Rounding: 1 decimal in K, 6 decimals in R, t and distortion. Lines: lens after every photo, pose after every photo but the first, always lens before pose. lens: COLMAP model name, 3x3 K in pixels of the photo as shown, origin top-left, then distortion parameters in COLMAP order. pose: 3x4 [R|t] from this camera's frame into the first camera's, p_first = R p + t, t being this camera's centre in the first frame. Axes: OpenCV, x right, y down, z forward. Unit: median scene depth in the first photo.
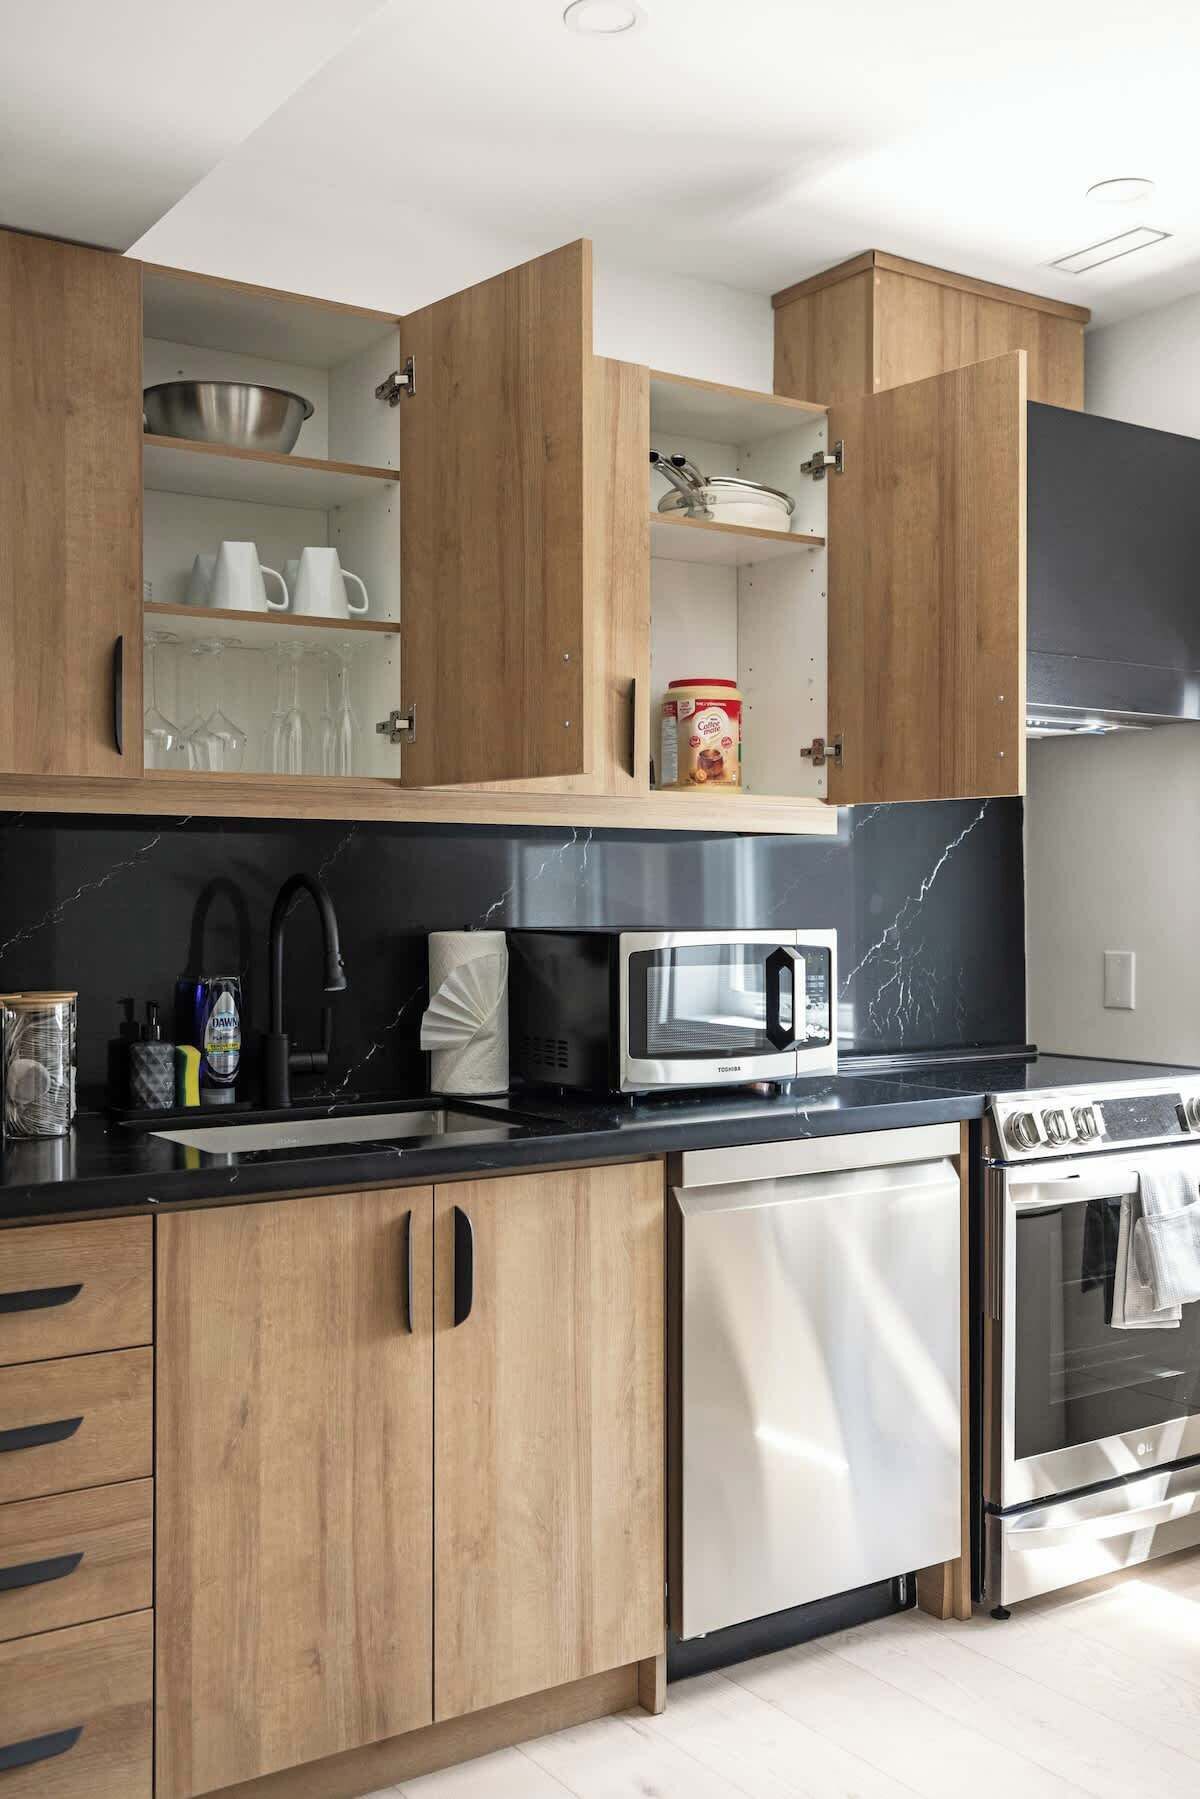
lens RADIAL K [[1686.9, 0, 592.5], [0, 1686.9, 888.0], [0, 0, 1]] dist [-0.000106, 0.000000]
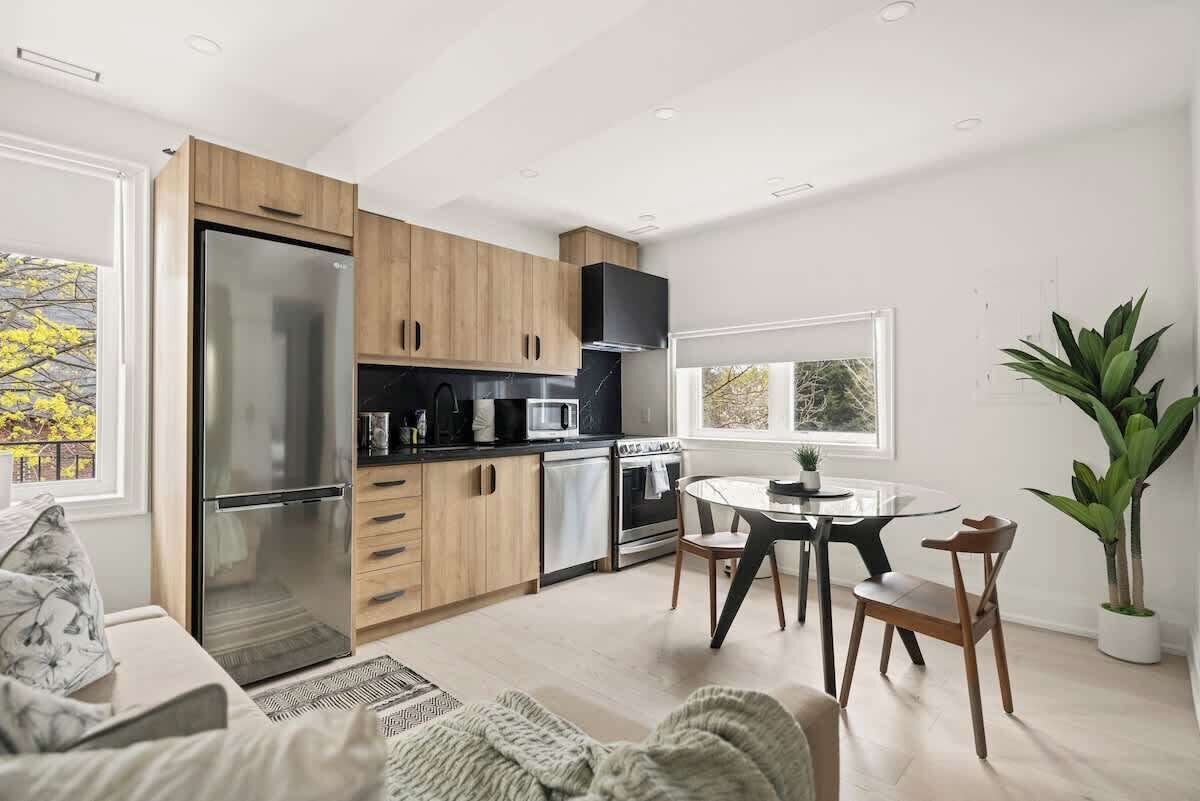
lens RADIAL K [[571.1, 0, 601.2], [0, 571.1, 404.3], [0, 0, 1]] dist [-0.000783, -0.000005]
pose [[0.971972, -0.000160, 0.235097, -0.124967], [0.000126, 1.000000, 0.000158, 0.038608], [-0.235097, -0.000124, 0.971972, -0.332053]]
